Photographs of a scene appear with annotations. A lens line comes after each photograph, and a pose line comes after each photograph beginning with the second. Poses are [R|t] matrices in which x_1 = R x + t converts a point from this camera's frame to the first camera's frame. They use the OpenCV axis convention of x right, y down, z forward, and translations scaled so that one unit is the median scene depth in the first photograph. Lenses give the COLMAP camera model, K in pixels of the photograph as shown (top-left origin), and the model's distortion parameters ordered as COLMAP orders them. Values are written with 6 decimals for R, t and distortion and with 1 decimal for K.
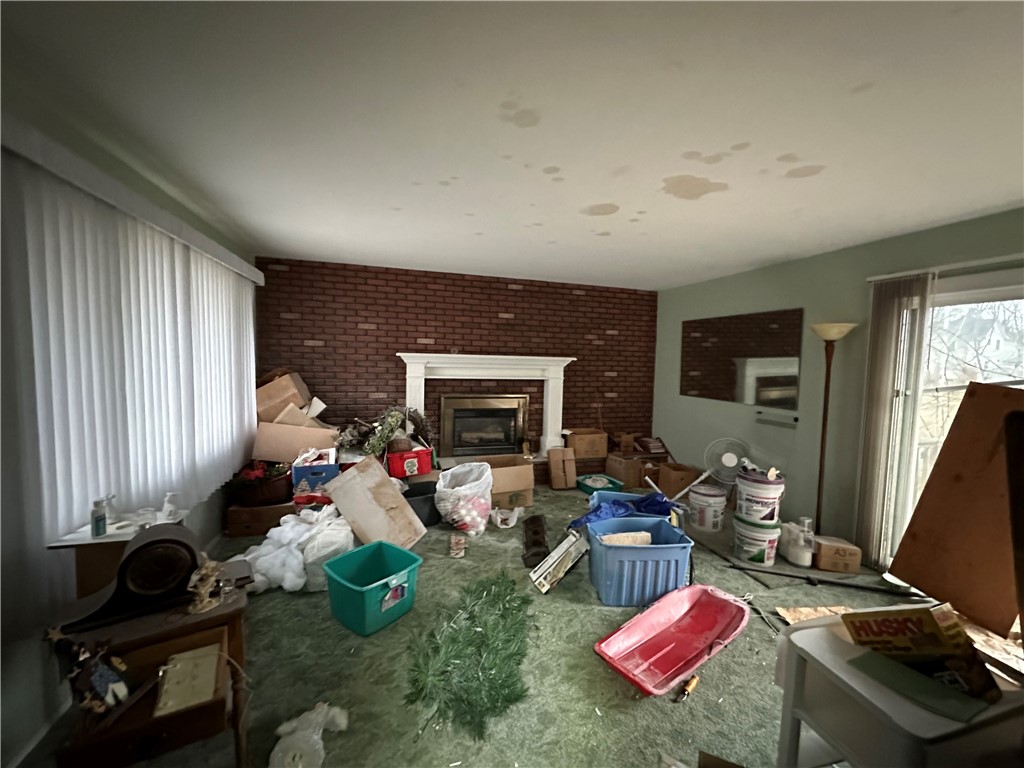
lens RADIAL K [[408.8, 0, 510.0], [0, 408.8, 384.4], [0, 0, 1]] dist [0.002417, -0.000869]
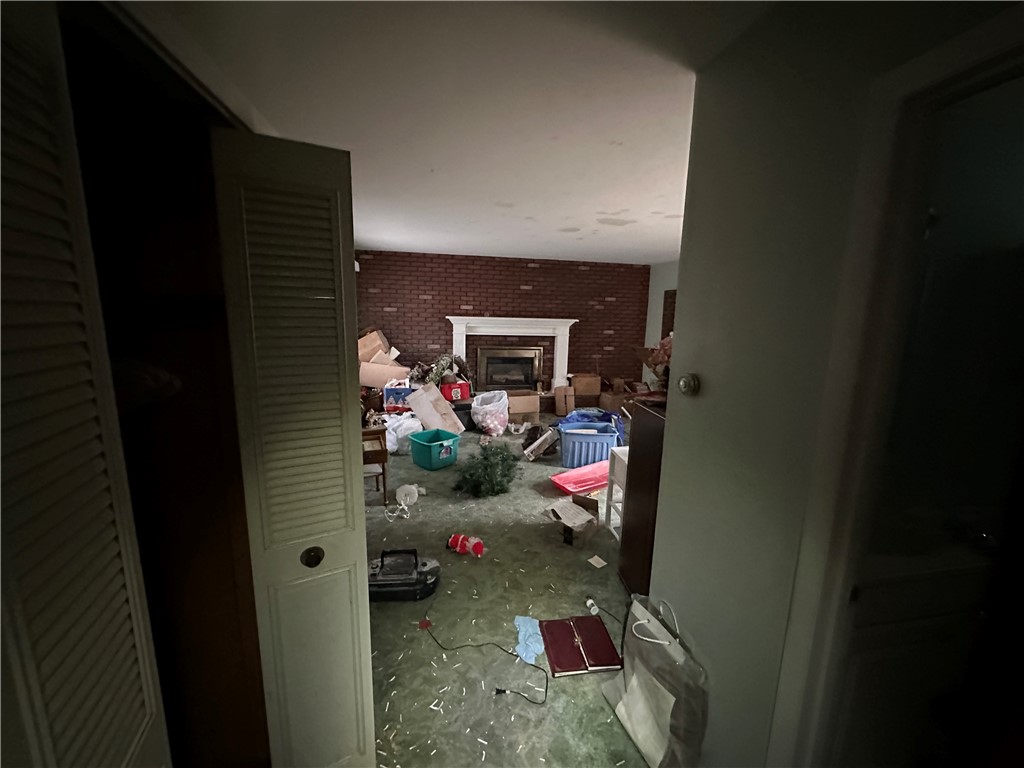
lens RADIAL K [[408.8, 0, 511.9], [0, 408.8, 381.7], [0, 0, 1]] dist [0.002417, -0.000869]
pose [[0.993725, 0.019780, -0.110092, 0.112372], [-0.008622, 0.994857, 0.100924, 0.003547], [0.111522, -0.099341, 0.988784, -0.407909]]
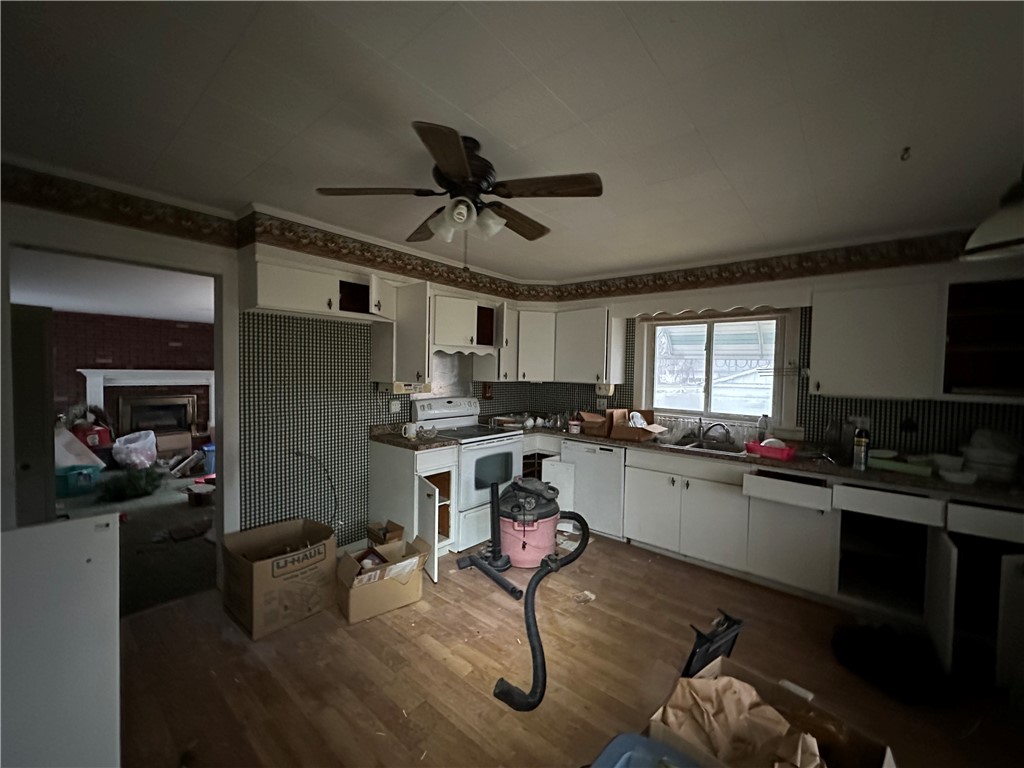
lens RADIAL K [[408.8, 0, 512.6], [0, 408.8, 383.0], [0, 0, 1]] dist [0.002417, -0.000869]
pose [[0.841043, -0.024097, 0.540432, 0.257263], [0.037622, 0.999194, -0.013996, 0.055831], [-0.539659, 0.032103, 0.841271, -1.142108]]
